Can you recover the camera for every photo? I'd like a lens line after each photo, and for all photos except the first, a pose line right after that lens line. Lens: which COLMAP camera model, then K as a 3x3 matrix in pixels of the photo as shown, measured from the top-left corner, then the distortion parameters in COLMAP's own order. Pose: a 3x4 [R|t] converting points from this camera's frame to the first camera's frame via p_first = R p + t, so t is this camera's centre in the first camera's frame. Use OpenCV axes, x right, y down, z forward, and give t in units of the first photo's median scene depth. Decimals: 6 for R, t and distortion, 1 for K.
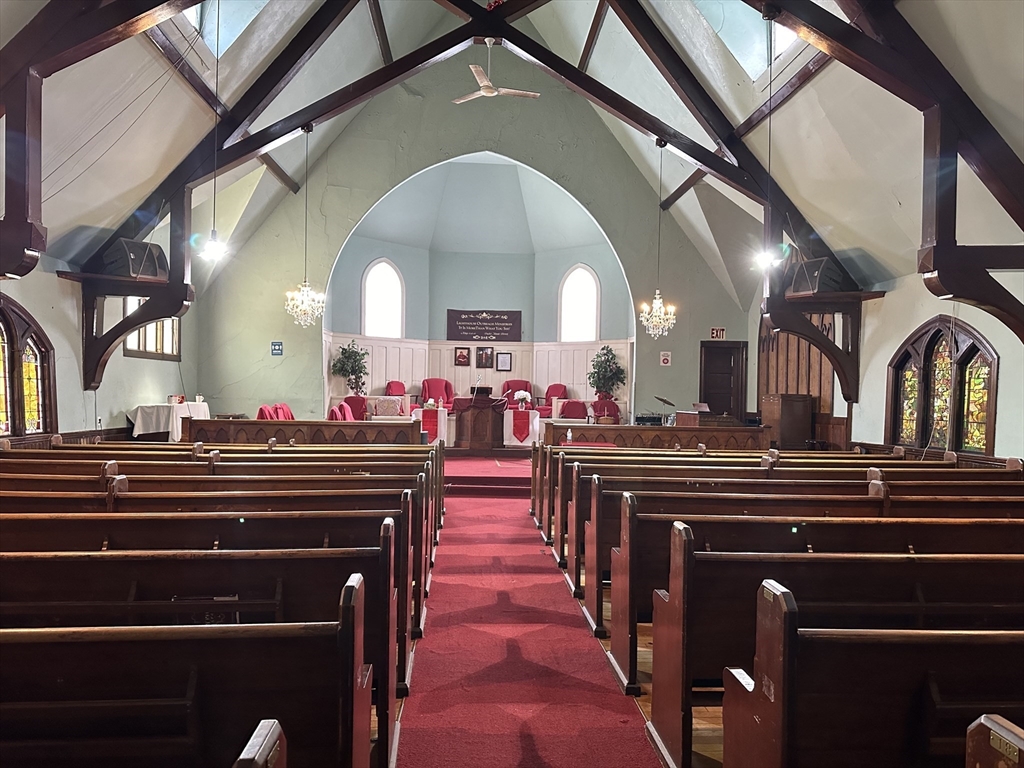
lens RADIAL K [[708.2, 0, 512.0], [0, 708.2, 384.0], [0, 0, 1]] dist [0.152414, -0.250897]
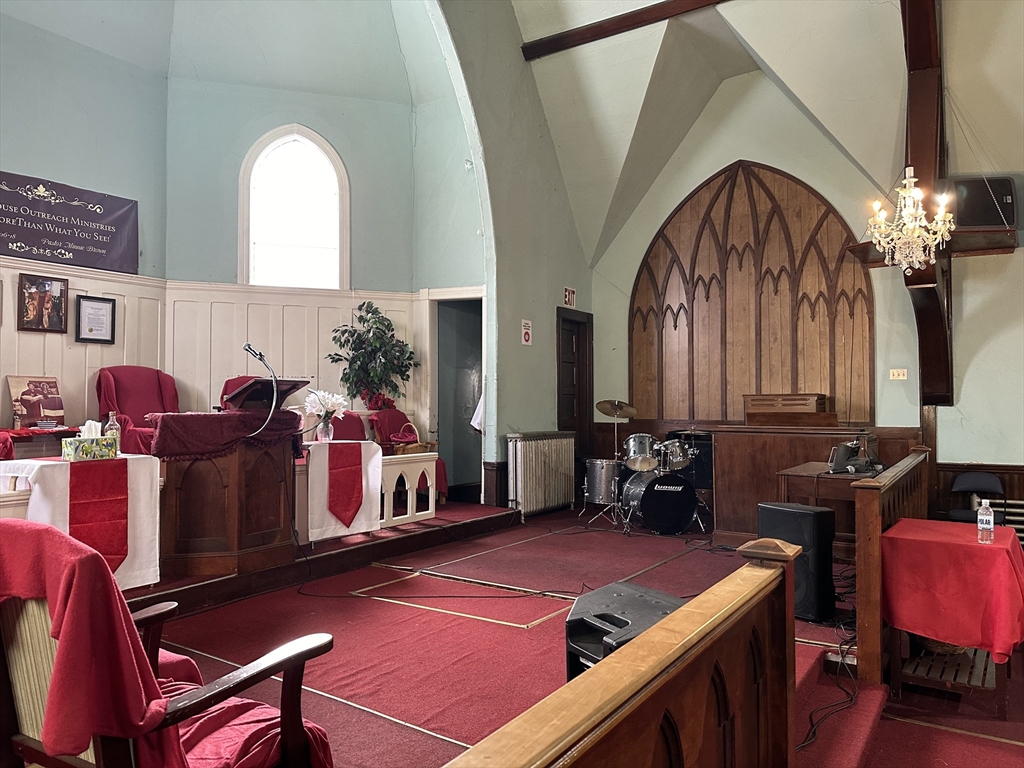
lens RADIAL K [[717.7, 0, 512.0], [0, 717.7, 384.0], [0, 0, 1]] dist [0.082240, -0.080119]
pose [[0.601925, 0.004671, 0.798539, -0.233876], [-0.002494, 0.999989, -0.003970, 0.006794], [-0.798549, 0.000398, 0.601930, 0.668465]]
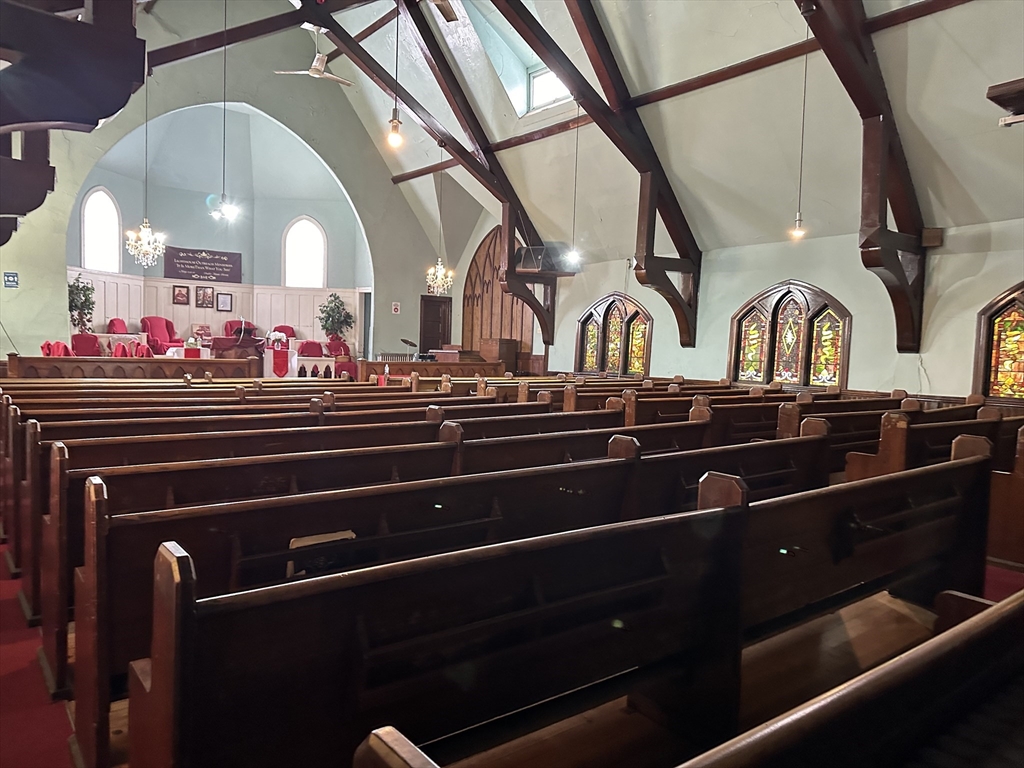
lens RADIAL K [[708.2, 0, 512.0], [0, 708.2, 384.0], [0, 0, 1]] dist [0.152414, -0.250897]
pose [[0.818280, -0.023573, 0.574336, -0.323196], [-0.023490, 0.996953, 0.074385, -0.001115], [-0.574340, -0.074359, 0.815233, -0.117890]]
